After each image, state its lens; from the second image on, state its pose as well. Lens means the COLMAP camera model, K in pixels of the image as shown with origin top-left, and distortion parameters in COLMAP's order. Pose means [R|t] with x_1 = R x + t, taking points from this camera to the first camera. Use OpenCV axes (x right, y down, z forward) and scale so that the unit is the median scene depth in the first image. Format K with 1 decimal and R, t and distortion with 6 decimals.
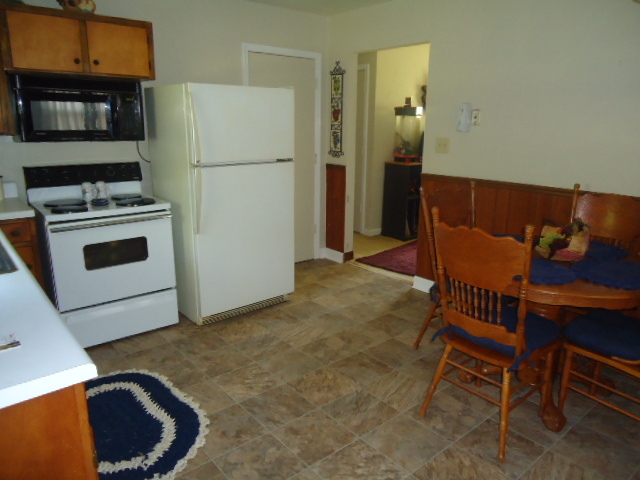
lens RADIAL K [[462.8, 0, 320.0], [0, 462.8, 240.0], [0, 0, 1]] dist [-0.001701, -0.001060]
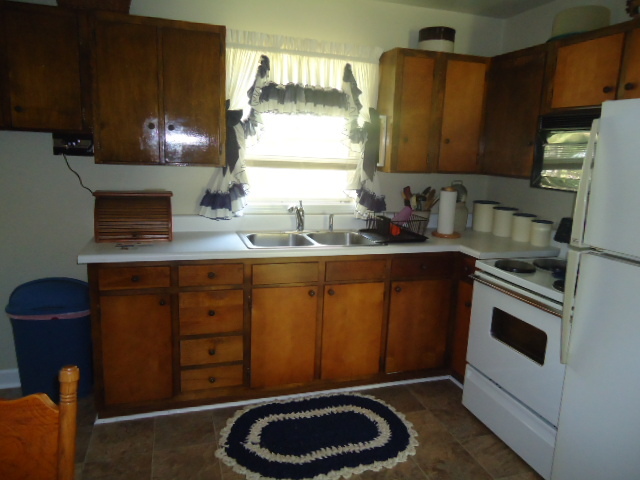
lens RADIAL K [[466.2, 0, 320.0], [0, 466.2, 240.0], [0, 0, 1]] dist [-0.003211, 0.001364]
pose [[-0.373259, 0.159200, -0.913965, 0.401053], [-0.267568, 0.924830, 0.270366, -0.262334], [0.888305, 0.345464, -0.302604, 0.977568]]
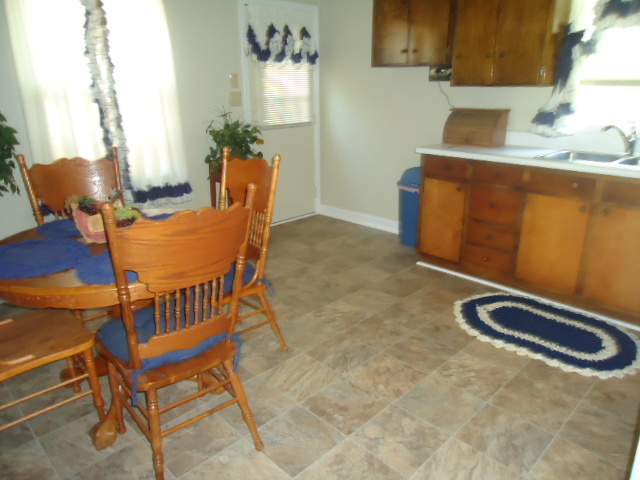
lens RADIAL K [[466.2, 0, 320.0], [0, 466.2, 240.0], [0, 0, 1]] dist [-0.003211, 0.001364]
pose [[-0.996309, 0.029378, -0.080662, 0.188403], [-0.018916, 0.841396, 0.540087, -0.366669], [0.083735, 0.539619, -0.837735, 1.530334]]
